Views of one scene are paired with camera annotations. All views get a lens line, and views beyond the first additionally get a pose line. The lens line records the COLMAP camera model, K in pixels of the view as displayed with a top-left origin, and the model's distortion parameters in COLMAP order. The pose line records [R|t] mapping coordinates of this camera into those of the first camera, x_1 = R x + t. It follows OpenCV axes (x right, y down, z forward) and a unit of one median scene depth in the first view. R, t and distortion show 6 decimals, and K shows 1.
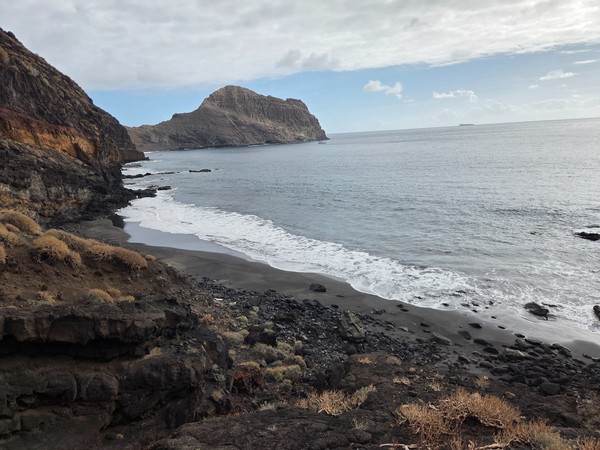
lens RADIAL K [[408.8, 0, 303.3], [0, 408.8, 227.0], [0, 0, 1]] dist [0.057714, -0.044352]
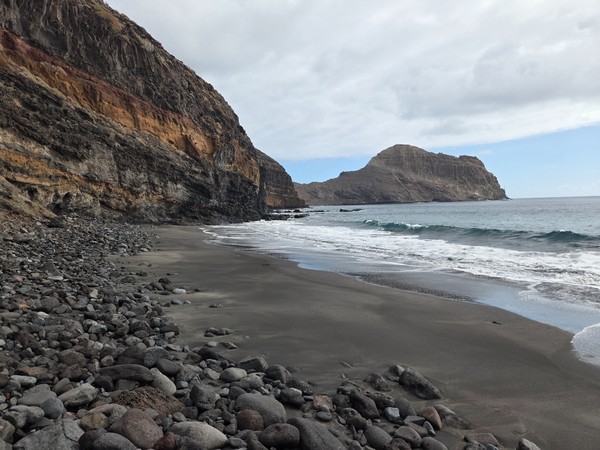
lens RADIAL K [[408.8, 0, 303.3], [0, 408.8, 227.0], [0, 0, 1]] dist [0.057714, -0.044352]
pose [[0.922675, 0.044693, -0.382980, -0.024858], [-0.102736, 0.985849, -0.132465, 0.055950], [0.371640, 0.161567, 0.914210, 0.378027]]
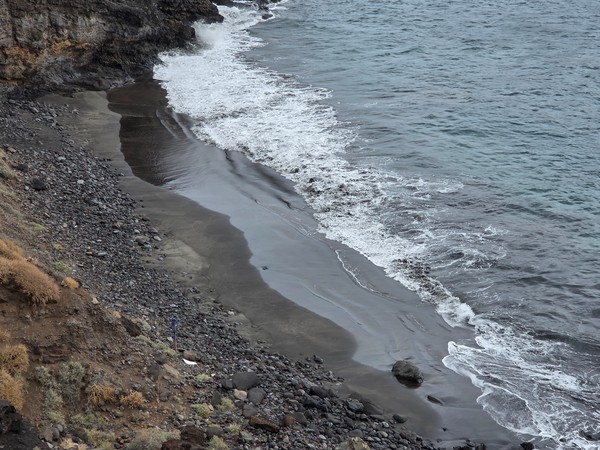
lens RADIAL K [[1316.4, 0, 300.0], [0, 1316.4, 225.0], [0, 0, 1]] dist [0.061491, 0.531986]
pose [[0.915989, 0.173856, -0.361577, 0.208193], [-0.121477, 0.979112, 0.163044, -0.120871], [0.382371, -0.105423, 0.917975, -0.218998]]
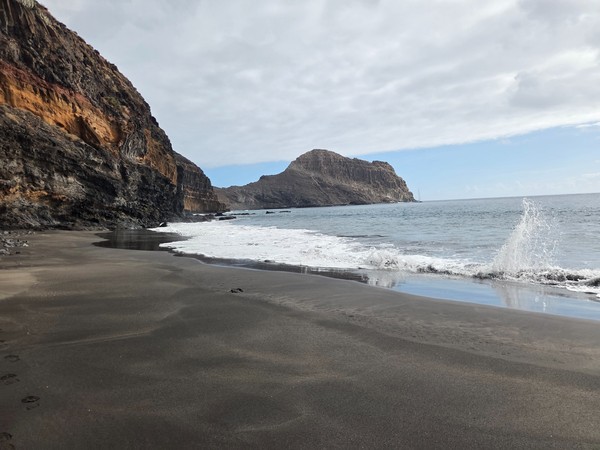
lens RADIAL K [[407.5, 0, 309.9], [0, 407.5, 222.8], [0, 0, 1]] dist [0.052052, -0.046062]
pose [[0.983444, 0.014288, -0.180650, -0.085905], [-0.045390, 0.984530, -0.169232, 0.049164], [0.175438, 0.174630, 0.968879, 0.470180]]
